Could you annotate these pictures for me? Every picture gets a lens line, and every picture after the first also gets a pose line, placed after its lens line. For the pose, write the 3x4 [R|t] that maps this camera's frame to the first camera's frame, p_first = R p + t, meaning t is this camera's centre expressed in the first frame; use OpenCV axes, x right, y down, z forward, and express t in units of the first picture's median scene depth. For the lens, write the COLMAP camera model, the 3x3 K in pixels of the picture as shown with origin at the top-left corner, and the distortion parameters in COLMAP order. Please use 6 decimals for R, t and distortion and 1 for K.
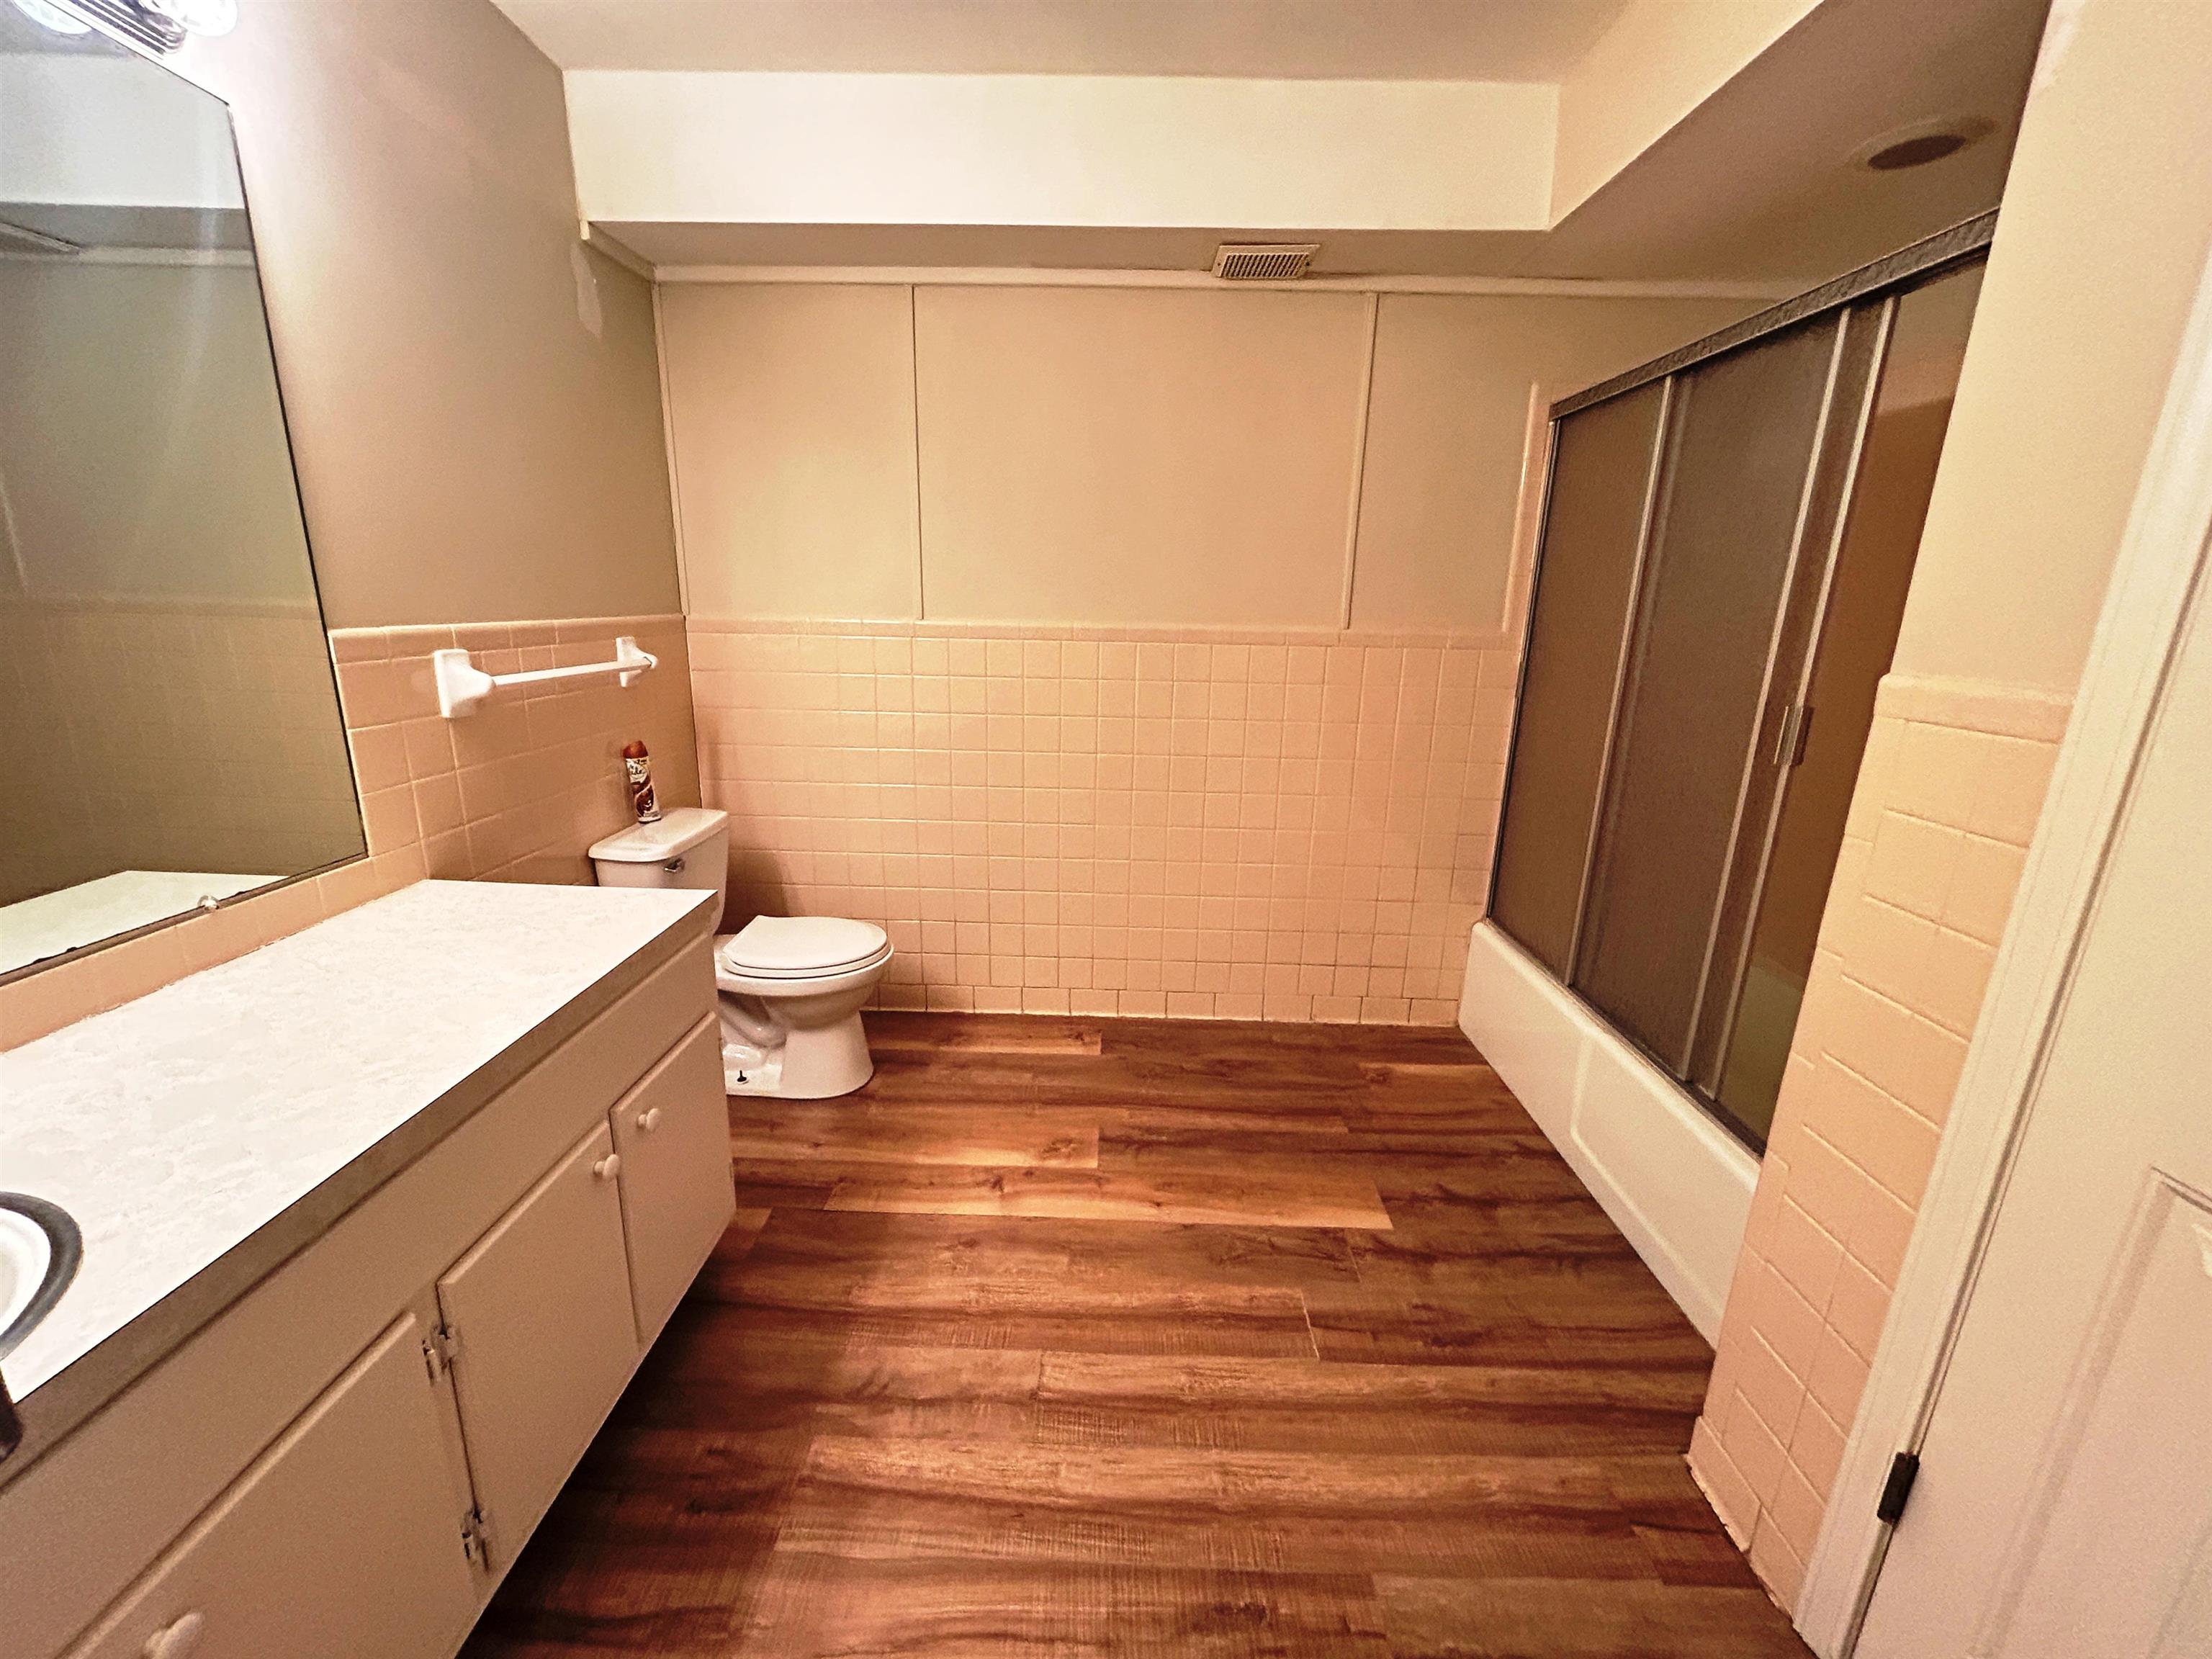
lens RADIAL K [[892.9, 0, 1100.6], [0, 892.9, 825.5], [0, 0, 1]] dist [-0.008185, 0.000469]
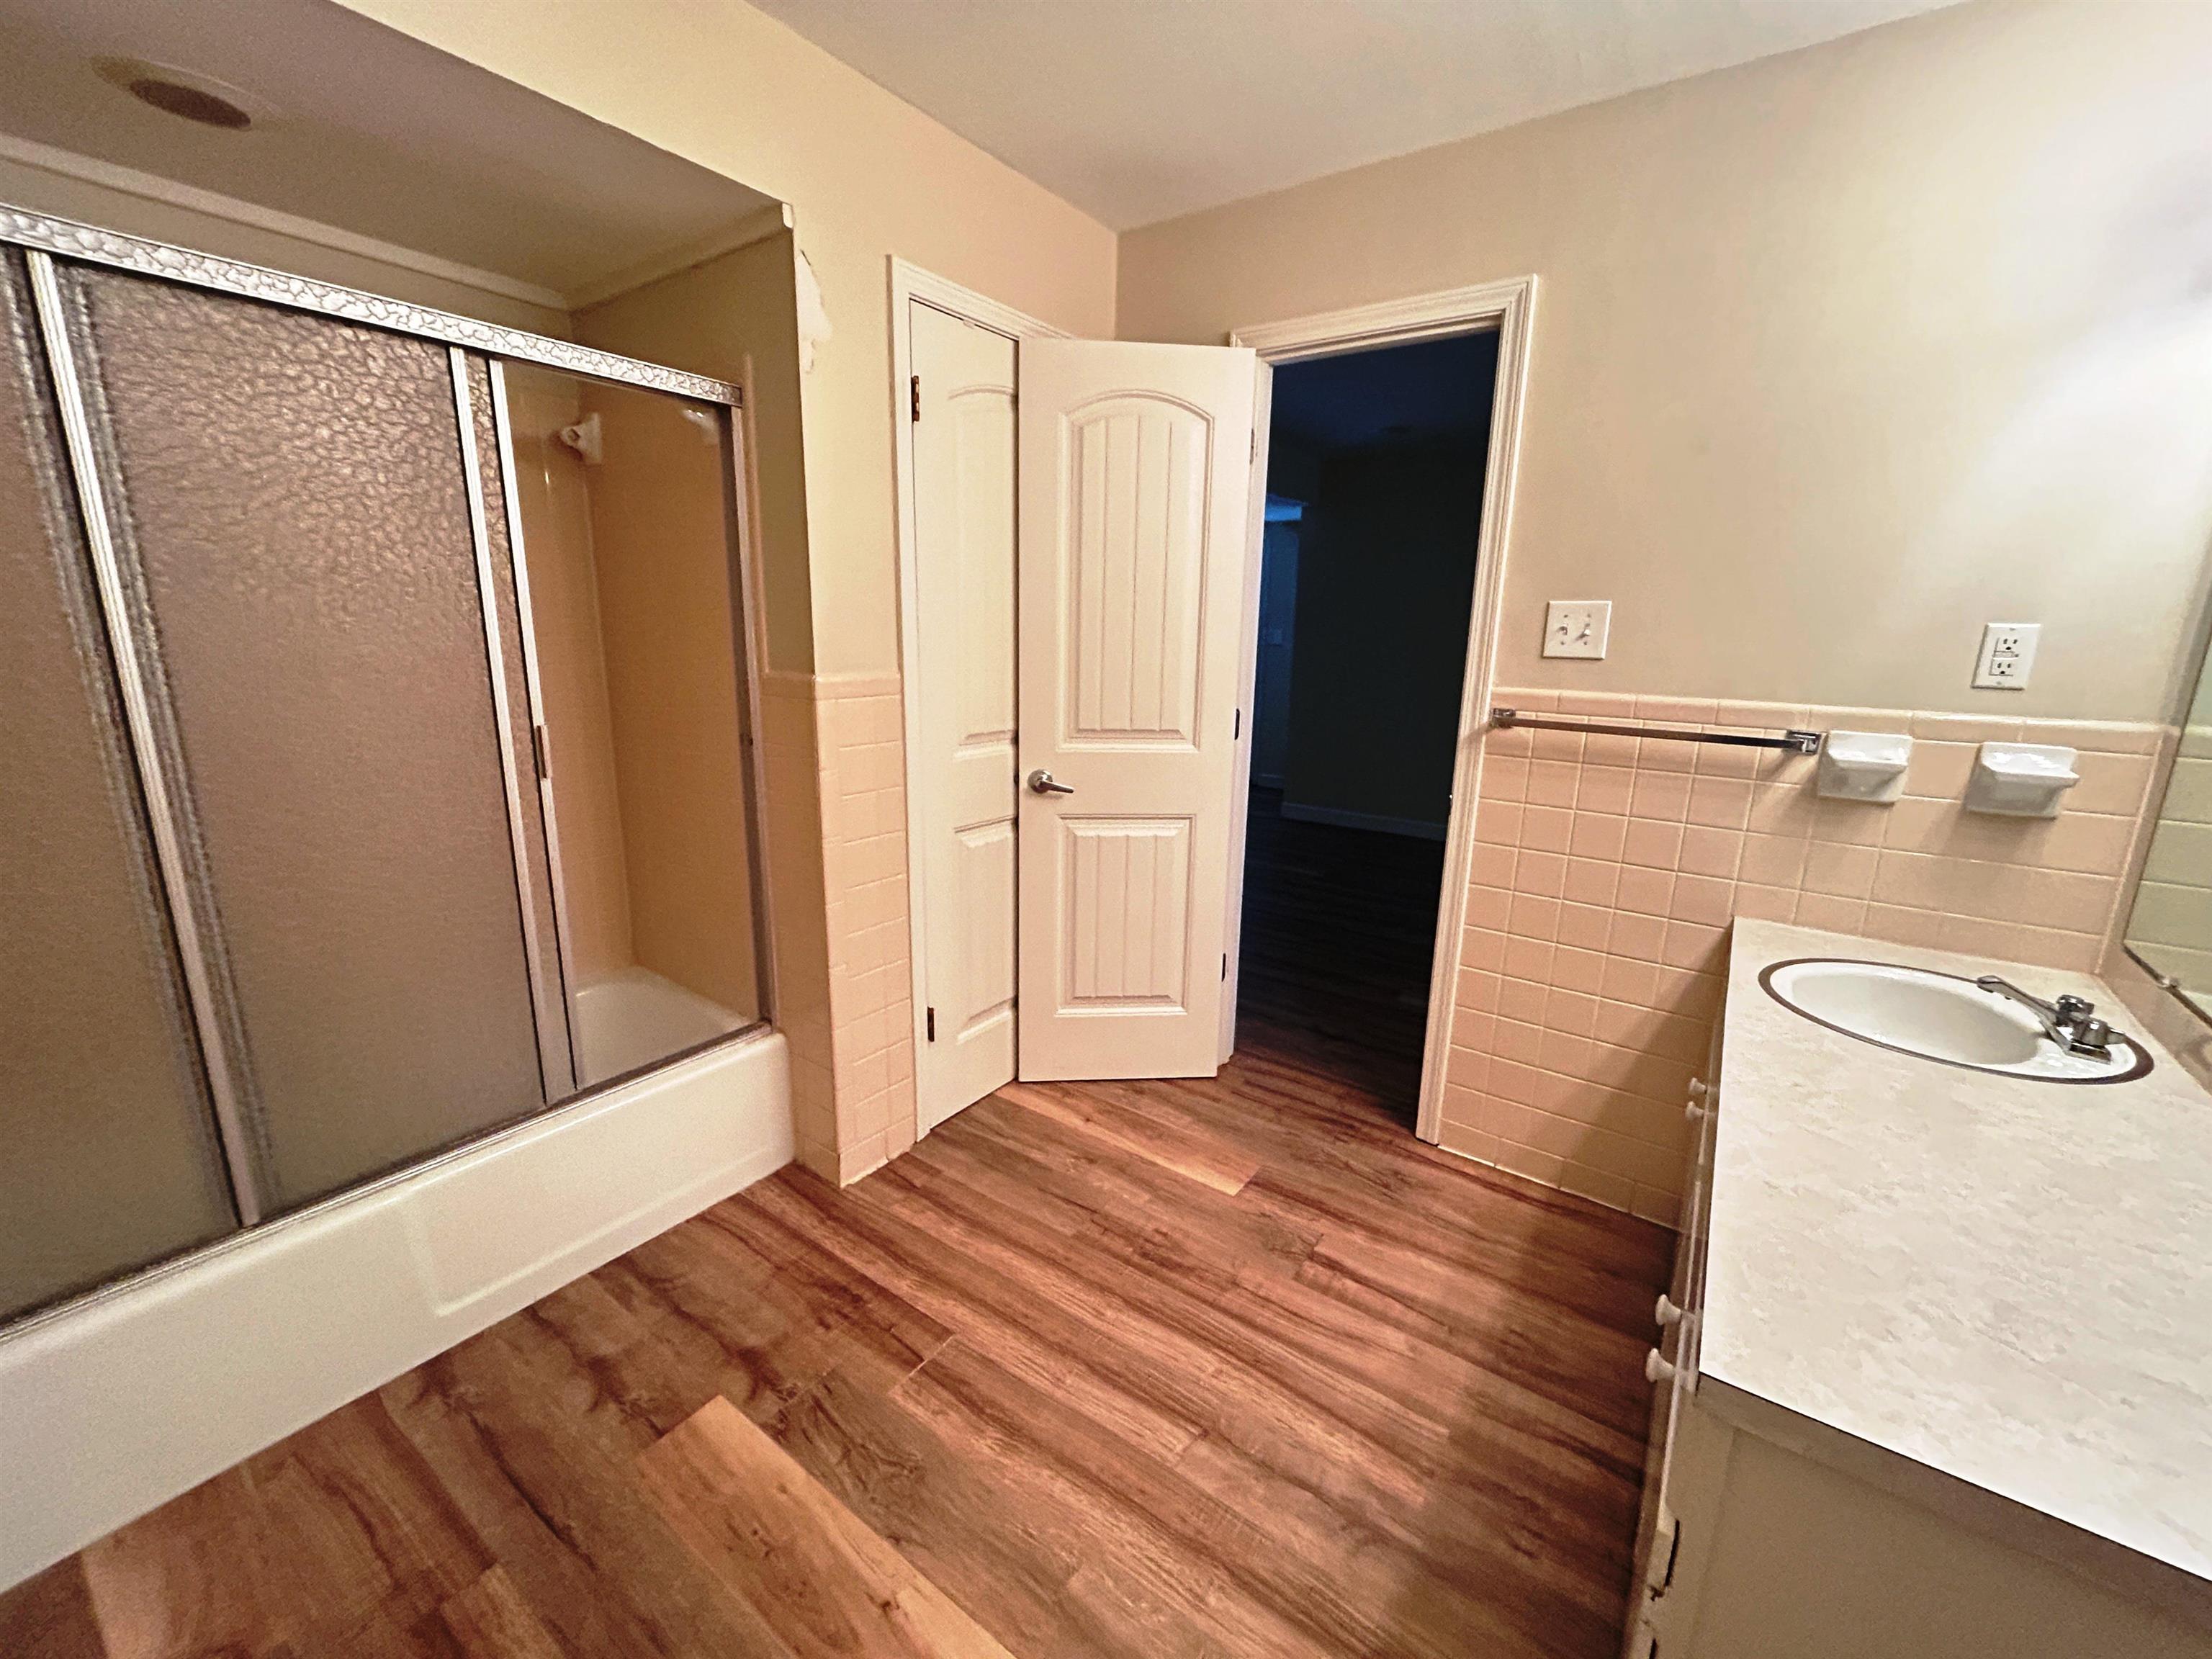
lens RADIAL K [[892.9, 0, 1100.5], [0, 892.9, 834.0], [0, 0, 1]] dist [-0.008185, 0.000469]
pose [[-0.823742, -0.168858, 0.541236, -0.412157], [0.102512, 0.894528, 0.435099, -0.432798], [-0.557620, 0.413893, -0.719550, 1.513501]]
